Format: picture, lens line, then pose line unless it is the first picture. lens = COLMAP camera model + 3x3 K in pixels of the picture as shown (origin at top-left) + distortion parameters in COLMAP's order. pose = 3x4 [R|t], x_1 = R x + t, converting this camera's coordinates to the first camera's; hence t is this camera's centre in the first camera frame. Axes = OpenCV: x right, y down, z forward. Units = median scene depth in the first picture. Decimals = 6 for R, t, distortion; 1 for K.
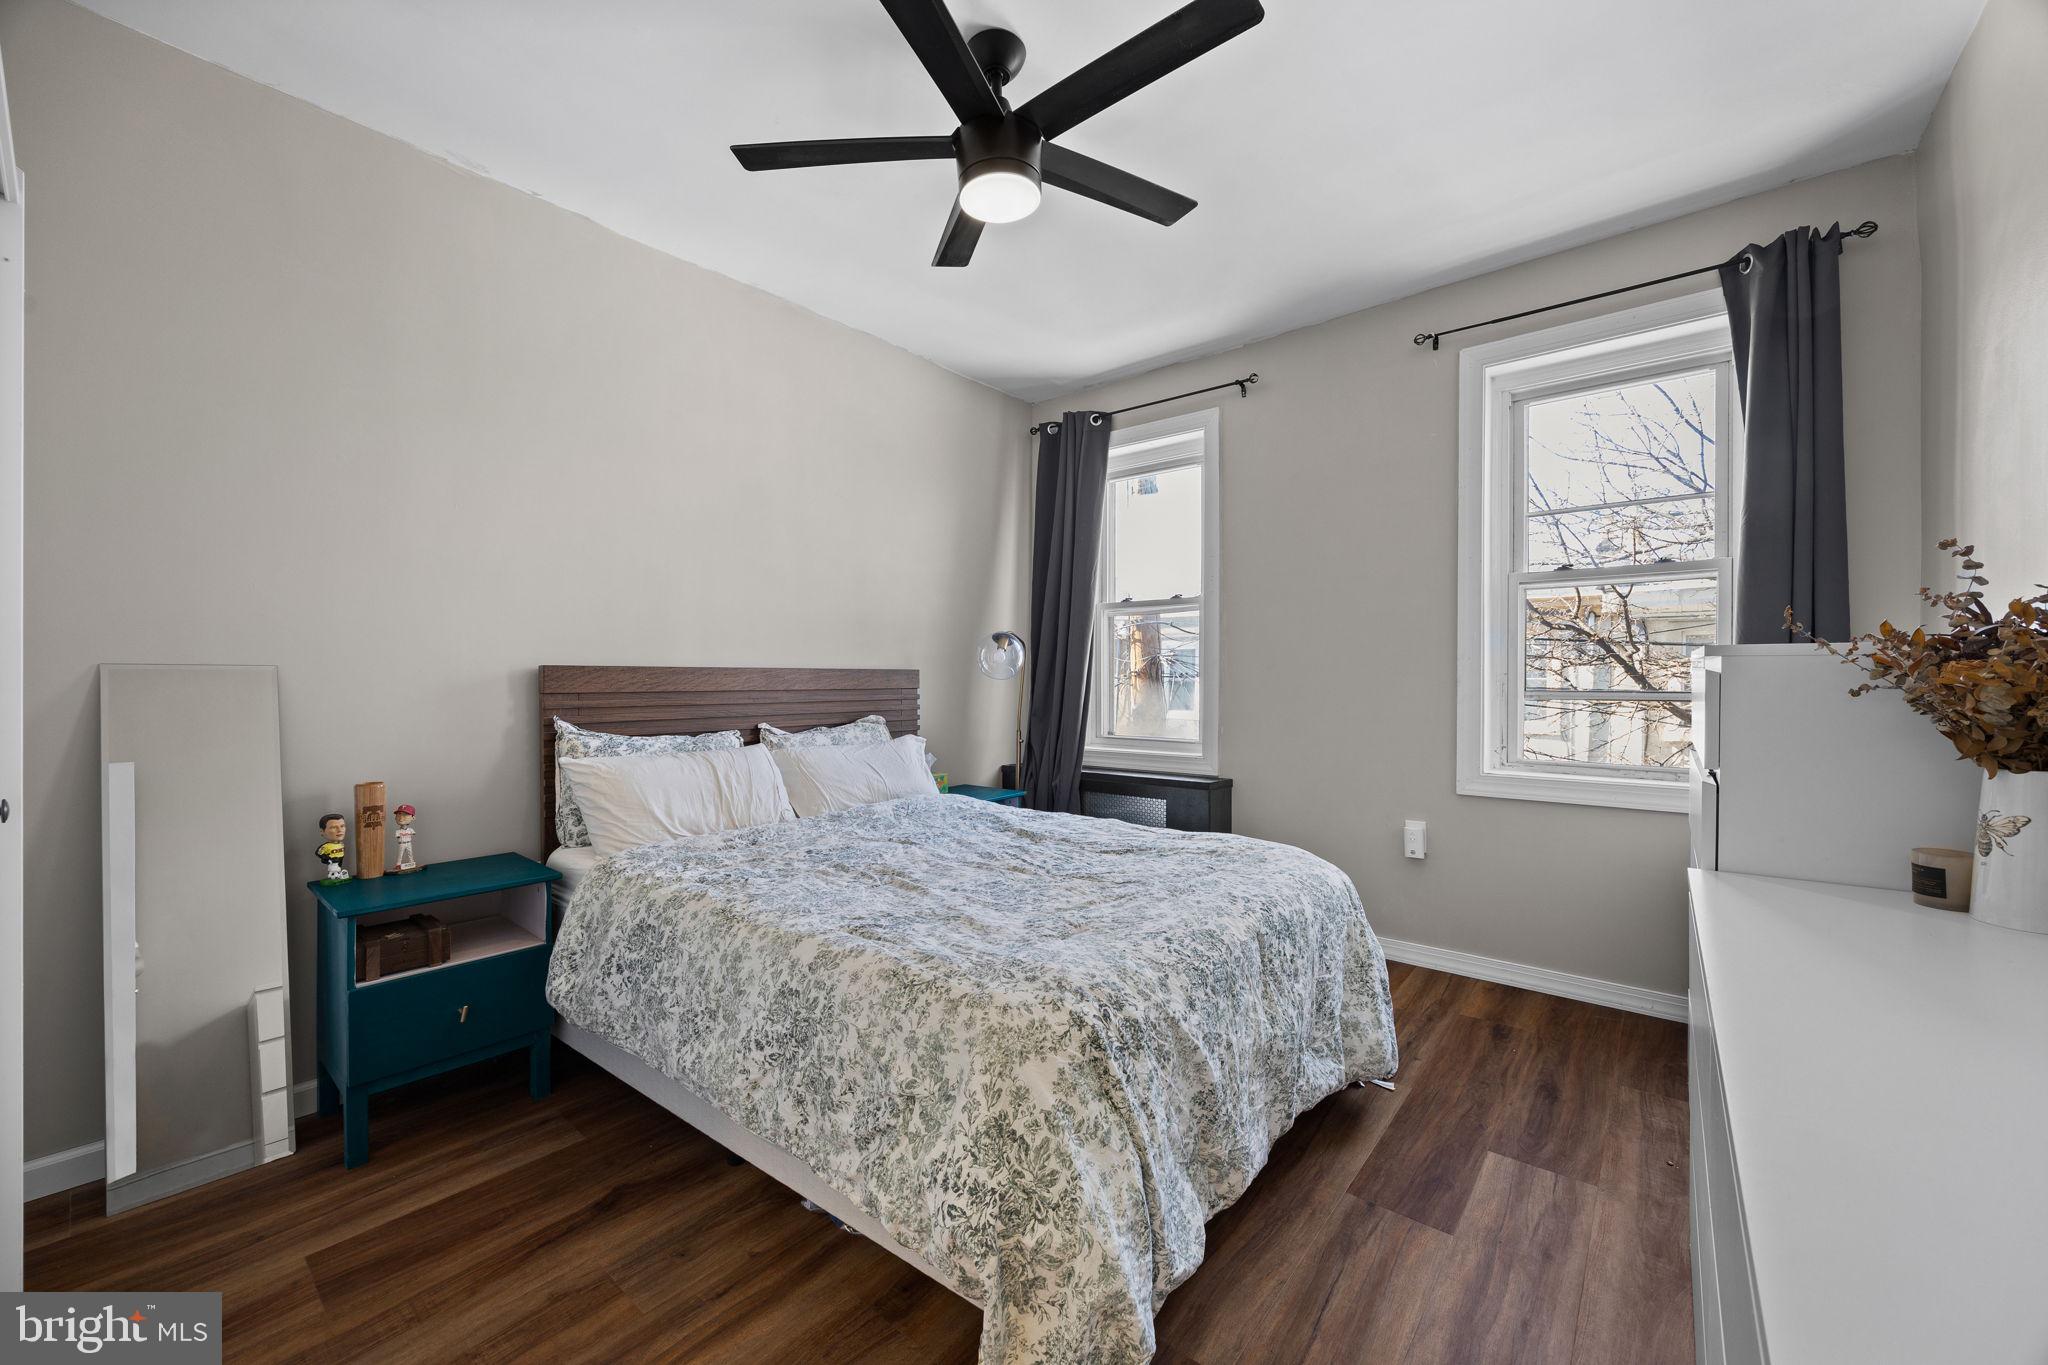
lens RADIAL K [[787.9, 0, 1025.2], [0, 787.9, 681.2], [0, 0, 1]] dist [-0.001063, -0.000397]
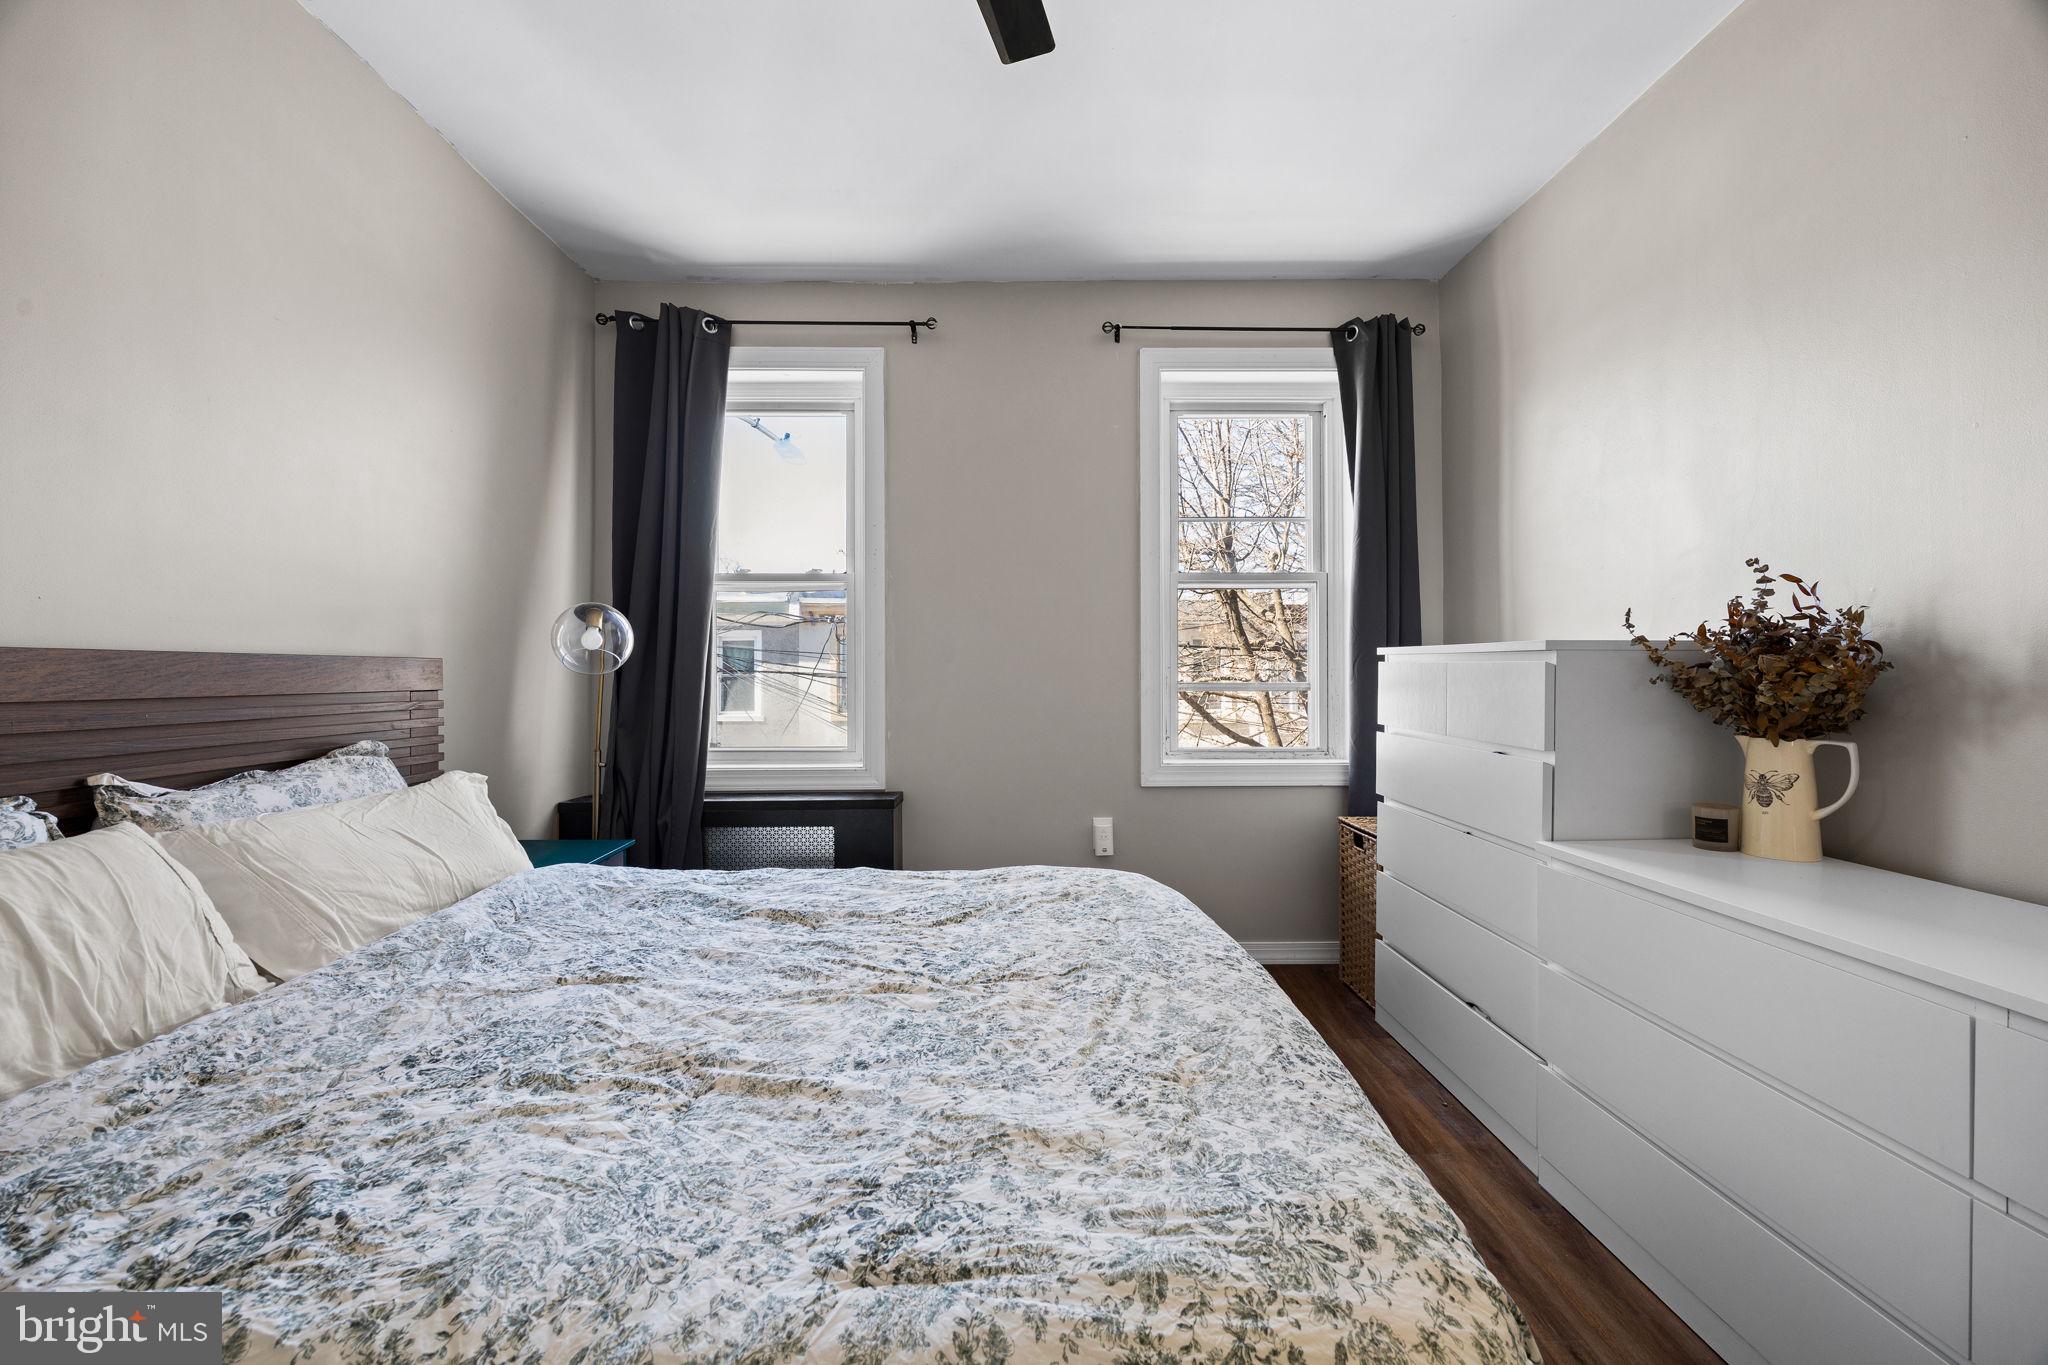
lens RADIAL K [[787.9, 0, 1026.2], [0, 787.9, 674.4], [0, 0, 1]] dist [-0.001063, -0.000397]
pose [[0.765180, -0.002824, 0.643811, -0.219166], [0.005384, 0.999983, -0.002013, 0.000718], [-0.643794, 0.005007, 0.765182, 0.325889]]
